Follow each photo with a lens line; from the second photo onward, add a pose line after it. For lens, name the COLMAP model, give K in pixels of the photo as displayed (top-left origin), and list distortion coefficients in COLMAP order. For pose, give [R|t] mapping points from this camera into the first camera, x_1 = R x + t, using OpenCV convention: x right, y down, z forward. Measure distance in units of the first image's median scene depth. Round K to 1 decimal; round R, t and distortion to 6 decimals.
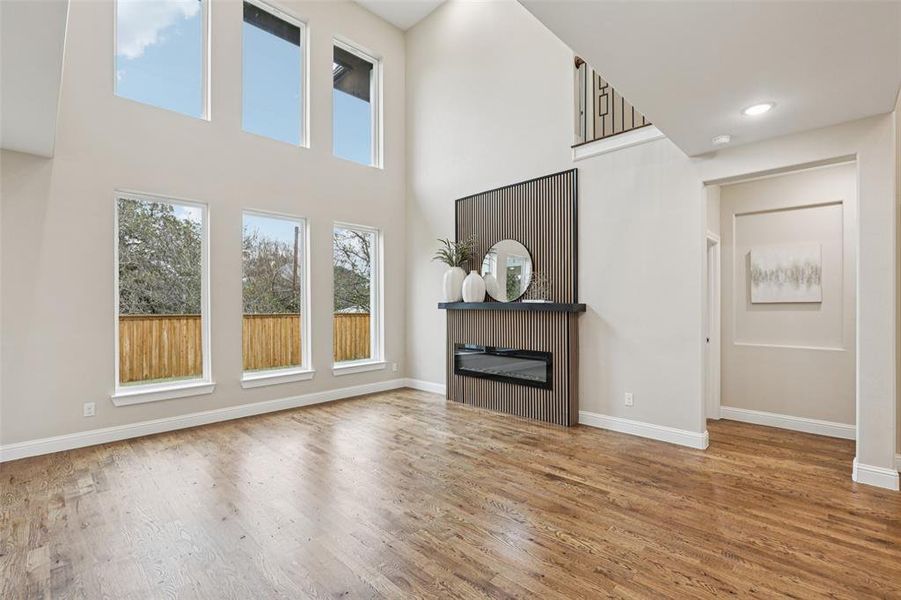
lens RADIAL K [[410.5, 0, 452.4], [0, 410.5, 304.5], [0, 0, 1]] dist [-0.016642, 0.001001]
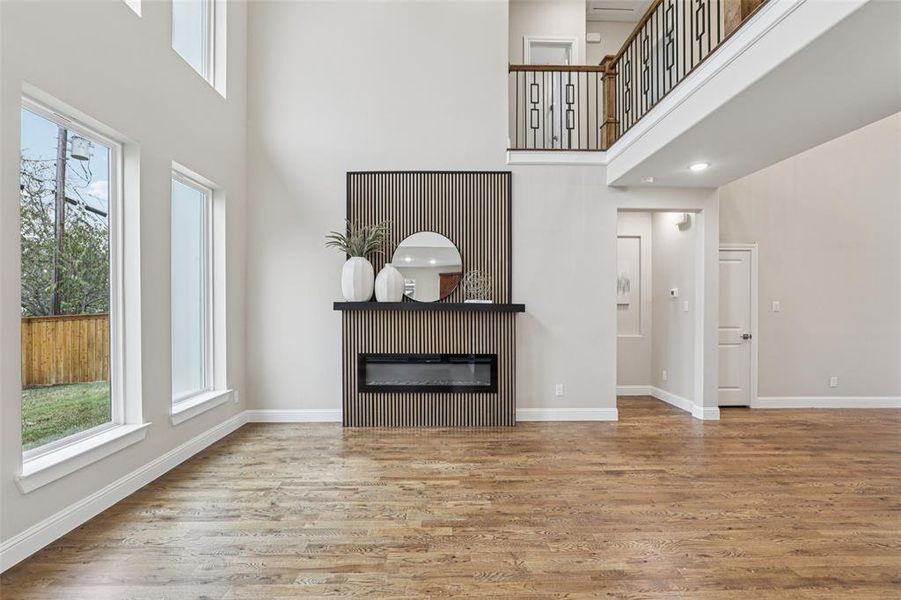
lens RADIAL K [[410.5, 0, 452.4], [0, 410.5, 304.5], [0, 0, 1]] dist [-0.016642, 0.001001]
pose [[0.701328, 0.005671, 0.712817, -0.523080], [-0.003163, 0.999983, -0.004844, 0.004071], [-0.712832, 0.001143, 0.701334, 0.386296]]
